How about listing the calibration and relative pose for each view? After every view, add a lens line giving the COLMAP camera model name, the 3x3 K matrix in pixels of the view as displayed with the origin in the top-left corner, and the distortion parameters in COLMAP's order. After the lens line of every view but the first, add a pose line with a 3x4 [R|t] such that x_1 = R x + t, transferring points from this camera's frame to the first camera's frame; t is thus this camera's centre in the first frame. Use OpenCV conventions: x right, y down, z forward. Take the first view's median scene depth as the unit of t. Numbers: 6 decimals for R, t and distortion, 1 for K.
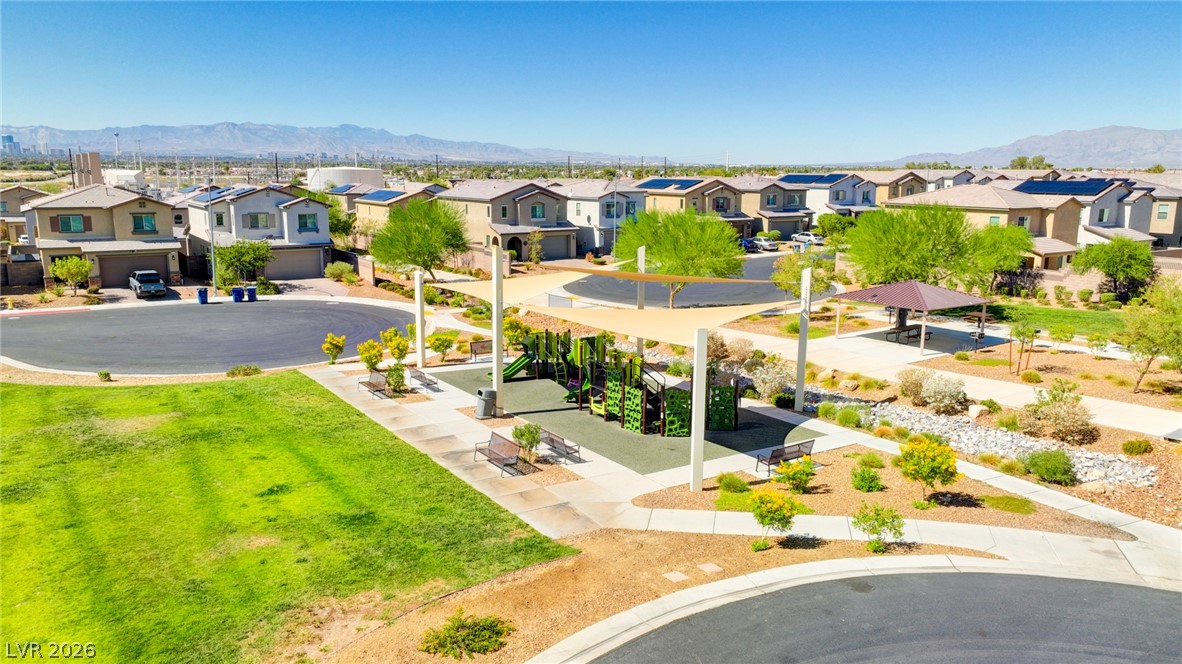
lens RADIAL K [[831.9, 0, 591.0], [0, 831.9, 332.0], [0, 0, 1]] dist [-0.005524, 0.020907]
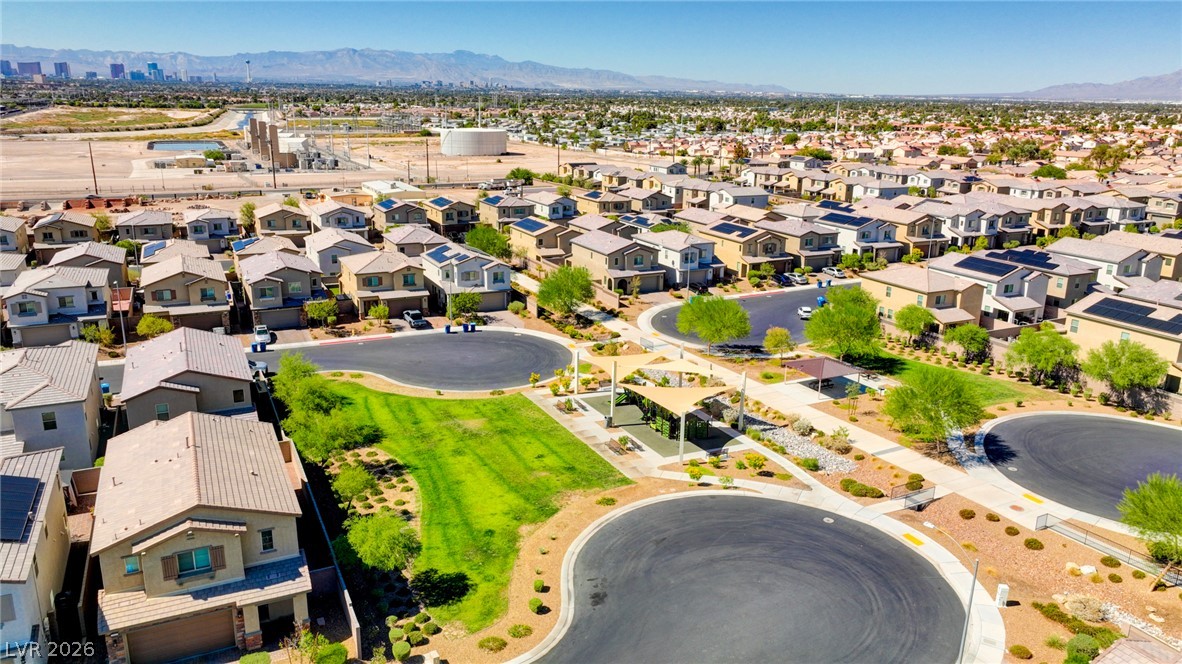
lens RADIAL K [[831.9, 0, 591.0], [0, 831.9, 332.0], [0, 0, 1]] dist [-0.005524, 0.020907]
pose [[0.991405, 0.043238, -0.123477, 0.060912], [-0.033022, 0.995950, 0.083622, -0.198498], [0.126593, -0.078826, 0.988818, -0.738852]]
